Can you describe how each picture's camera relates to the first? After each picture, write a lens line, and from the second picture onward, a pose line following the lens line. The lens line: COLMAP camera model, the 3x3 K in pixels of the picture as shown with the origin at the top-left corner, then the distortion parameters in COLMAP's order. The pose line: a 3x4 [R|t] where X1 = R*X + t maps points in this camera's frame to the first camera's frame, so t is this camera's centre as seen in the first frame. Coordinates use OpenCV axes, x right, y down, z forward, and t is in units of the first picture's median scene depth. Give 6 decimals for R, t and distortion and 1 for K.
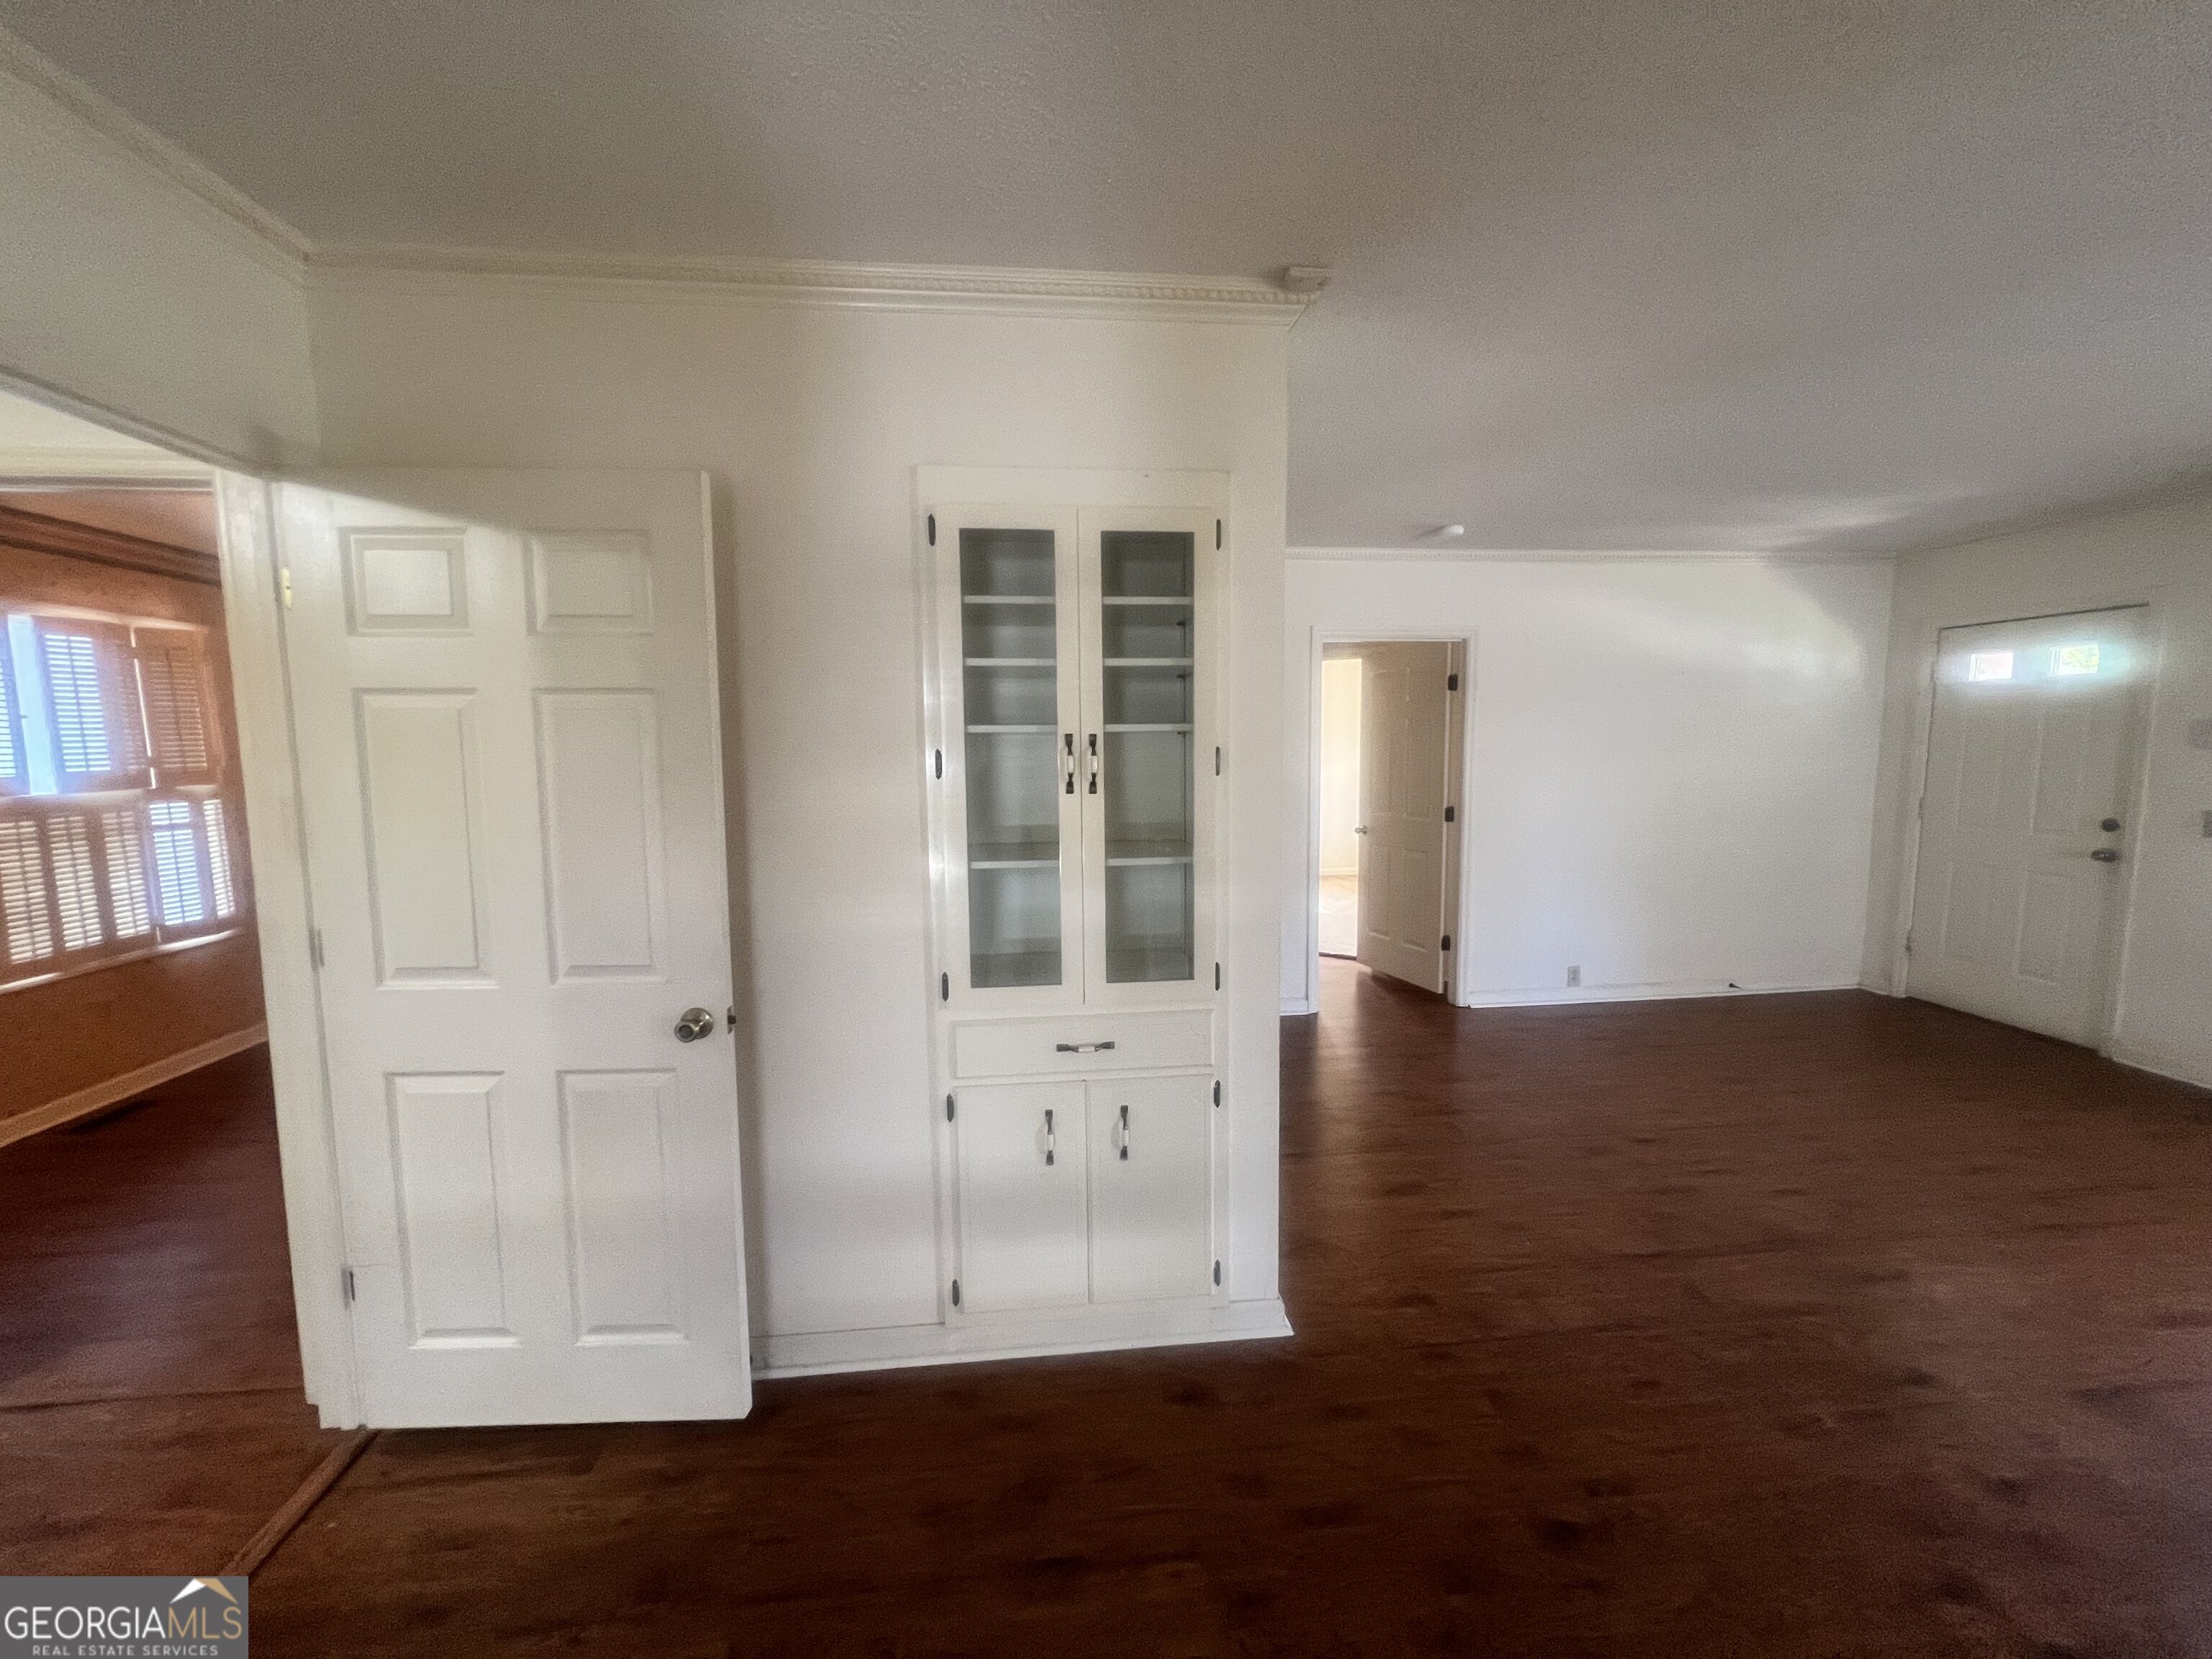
lens RADIAL K [[889.3, 0, 1103.7], [0, 889.3, 833.5], [0, 0, 1]] dist [-0.001752, 0.000021]
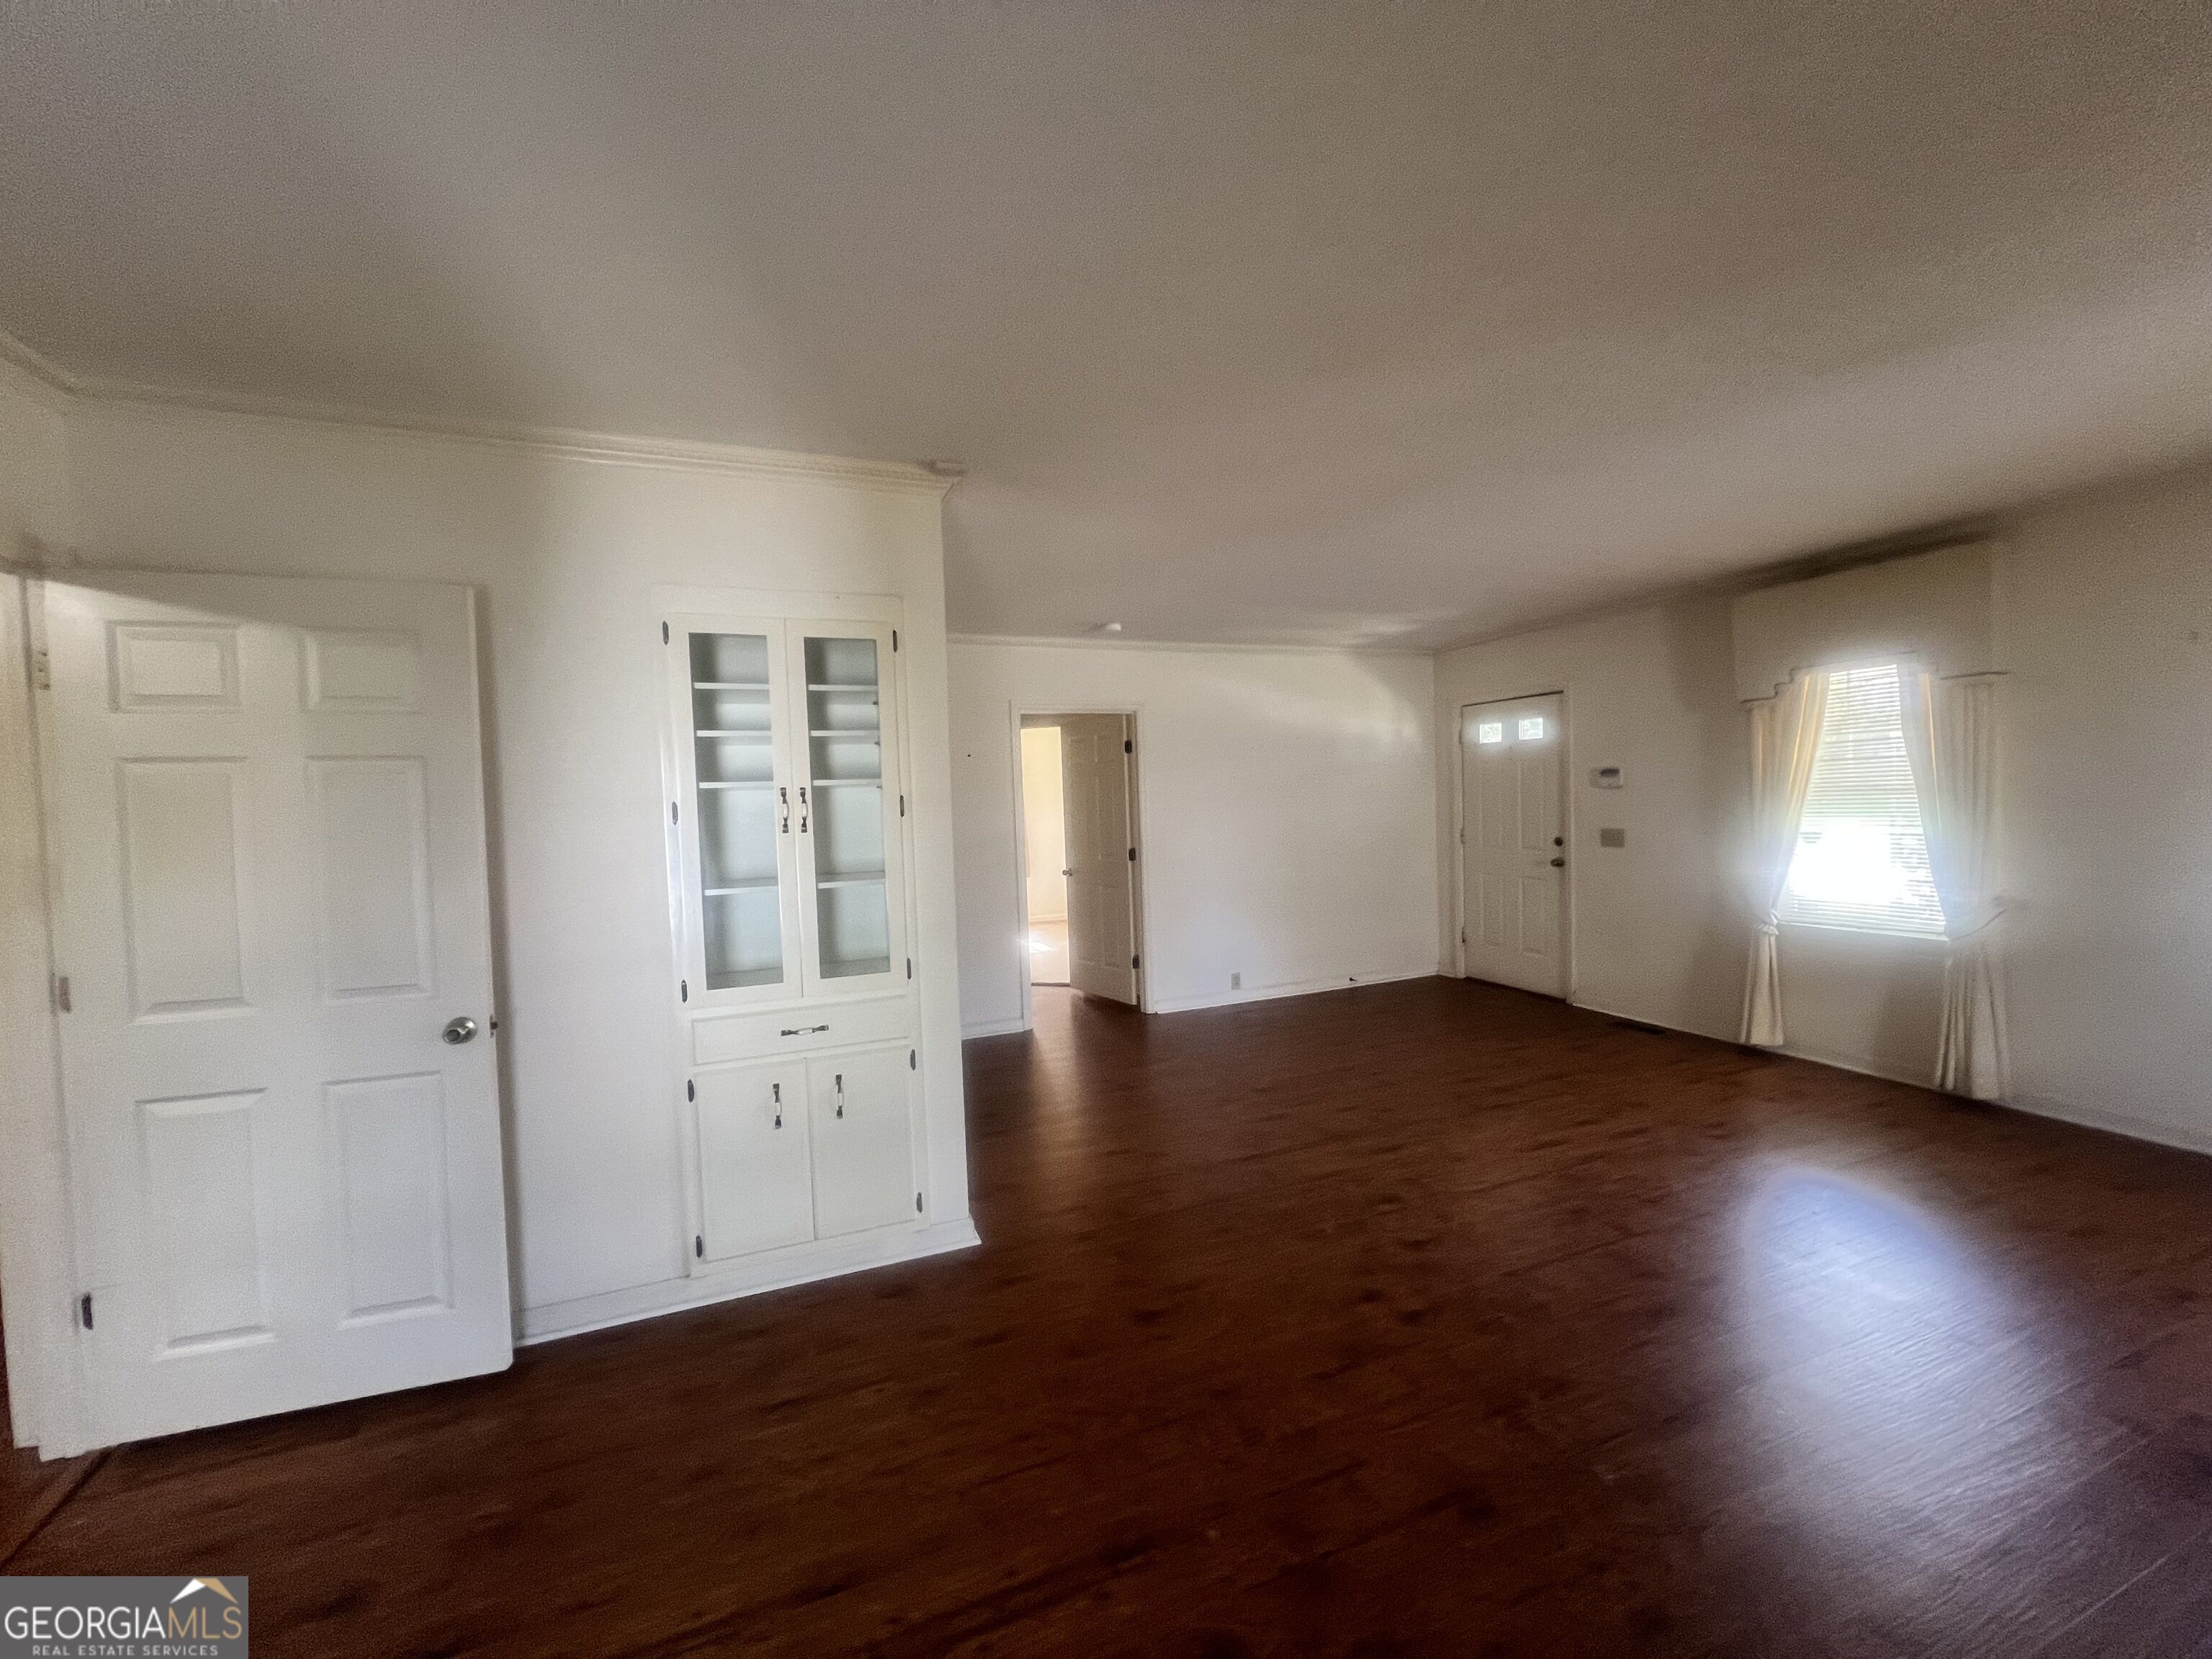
lens RADIAL K [[893.2, 0, 1109.8], [0, 893.2, 832.8], [0, 0, 1]] dist [0.000991, -0.001455]
pose [[0.960026, -0.032485, 0.278019, 0.052944], [0.052559, 0.996496, -0.065056, 0.062990], [-0.274932, 0.077068, 0.958370, -0.377143]]
